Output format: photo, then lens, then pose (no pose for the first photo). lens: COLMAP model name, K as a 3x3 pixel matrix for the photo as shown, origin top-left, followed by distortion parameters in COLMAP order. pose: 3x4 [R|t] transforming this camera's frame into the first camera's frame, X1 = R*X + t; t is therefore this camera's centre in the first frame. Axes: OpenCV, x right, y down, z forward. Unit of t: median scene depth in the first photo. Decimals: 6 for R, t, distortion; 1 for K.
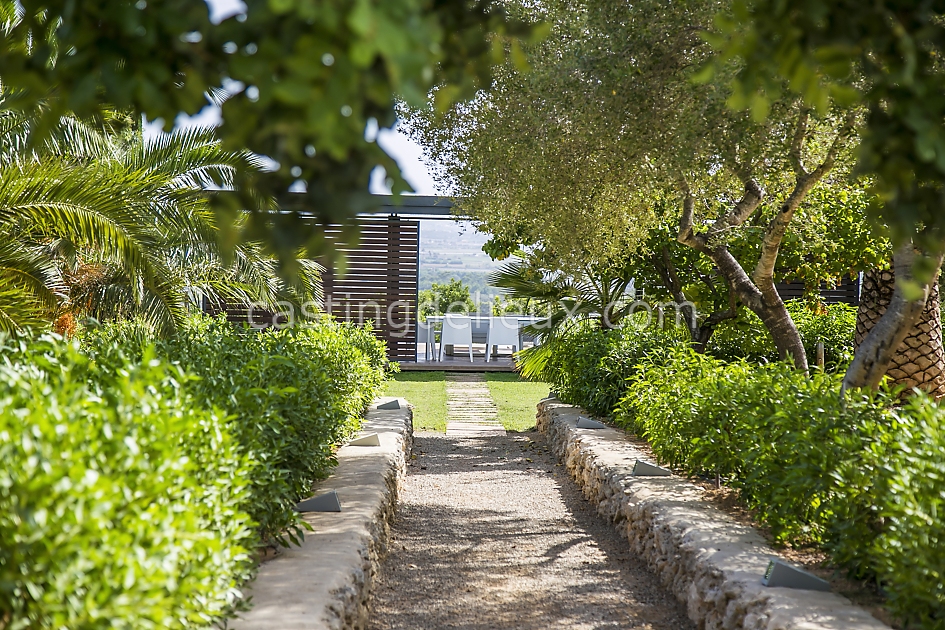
lens RADIAL K [[2247.9, 0, 472.7], [0, 2247.9, 315.0], [0, 0, 1]] dist [0.019512, 0.000000]
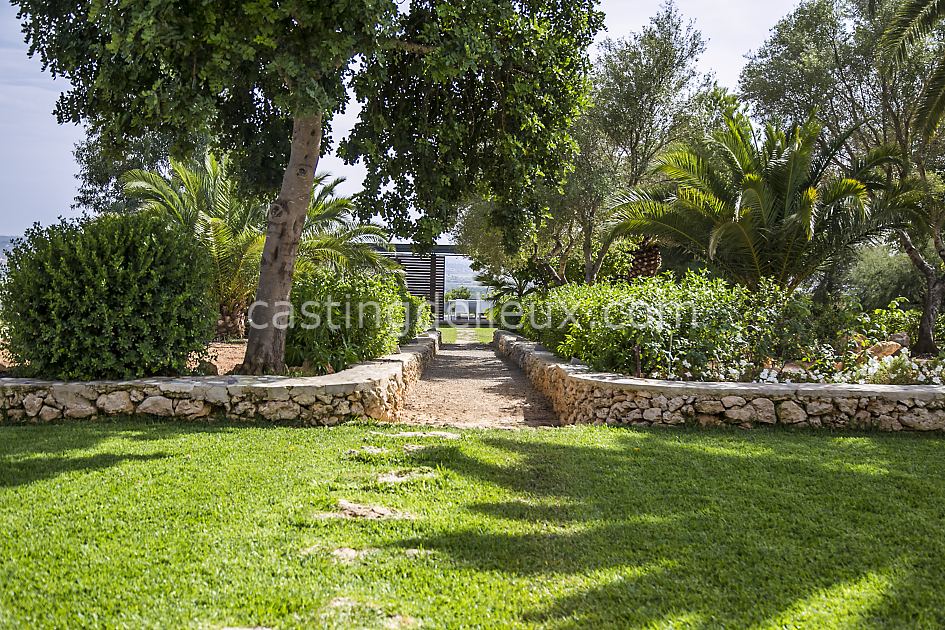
lens RADIAL K [[1287.9, 0, 472.2], [0, 1287.9, 314.4], [0, 0, 1]] dist [-0.002413, 0.000000]
pose [[0.999976, 0.006191, -0.003090, 0.011622], [-0.006186, 0.999980, 0.001534, 0.021046], [0.003099, -0.001515, 0.999994, -0.419030]]
